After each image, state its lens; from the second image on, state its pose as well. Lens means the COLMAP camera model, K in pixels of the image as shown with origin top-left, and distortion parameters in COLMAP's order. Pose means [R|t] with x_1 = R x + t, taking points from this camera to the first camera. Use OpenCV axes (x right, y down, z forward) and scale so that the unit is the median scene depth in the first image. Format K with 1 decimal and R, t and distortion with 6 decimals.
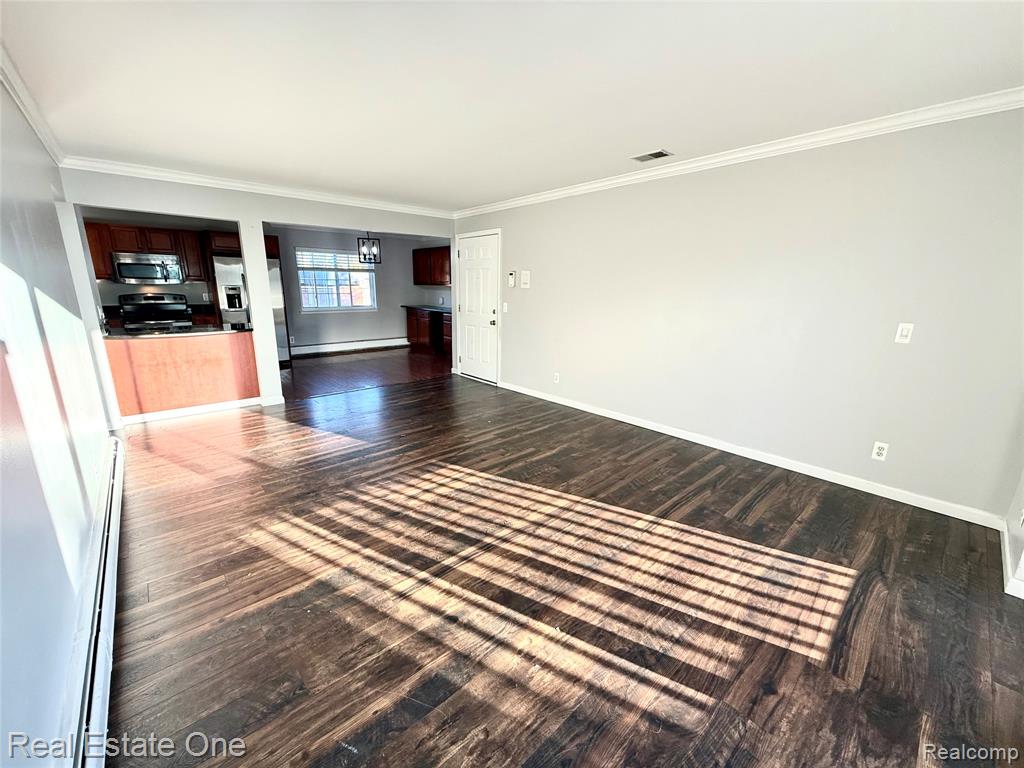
lens RADIAL K [[406.7, 0, 510.6], [0, 406.7, 385.0], [0, 0, 1]] dist [0.000756, 0.000013]
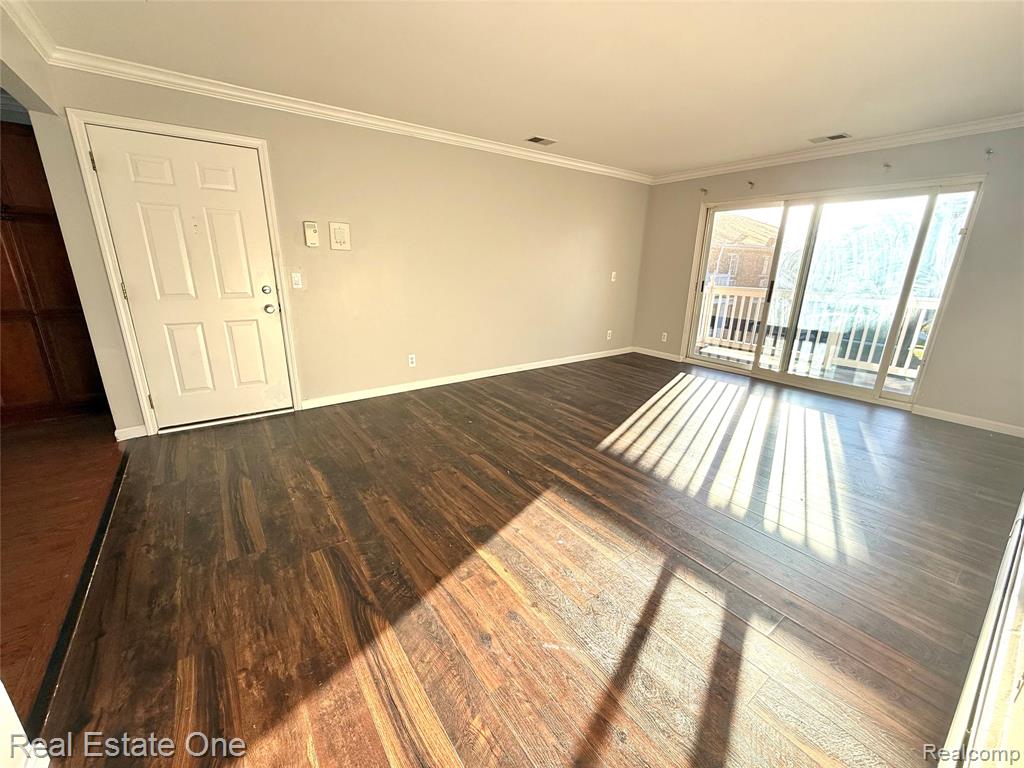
lens RADIAL K [[406.7, 0, 510.6], [0, 406.7, 385.0], [0, 0, 1]] dist [0.000756, 0.000013]
pose [[0.100324, -0.296004, 0.949904, -1.229184], [0.218987, 0.937878, 0.269128, -0.275434], [-0.970556, 0.181017, 0.158913, 1.238074]]
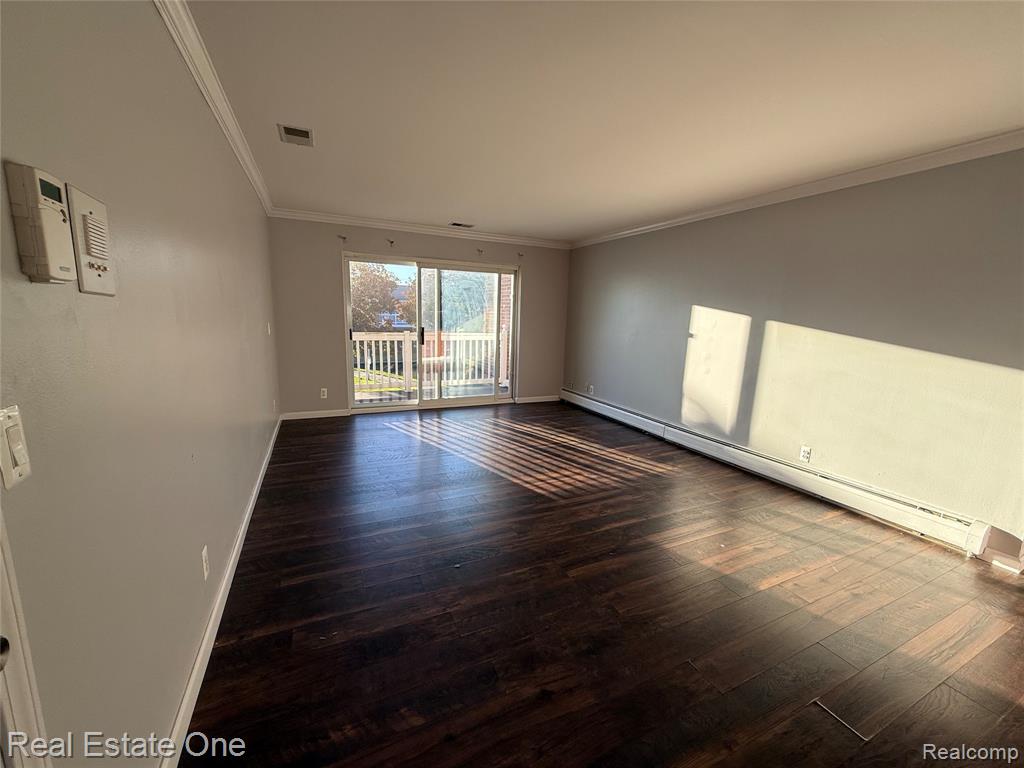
lens RADIAL K [[406.7, 0, 510.6], [0, 406.7, 385.0], [0, 0, 1]] dist [0.000756, 0.000013]
pose [[-0.957358, -0.088160, 0.275126, -0.374527], [0.028216, 0.919219, 0.392735, -0.502133], [-0.287525, 0.383751, -0.877533, 2.120381]]
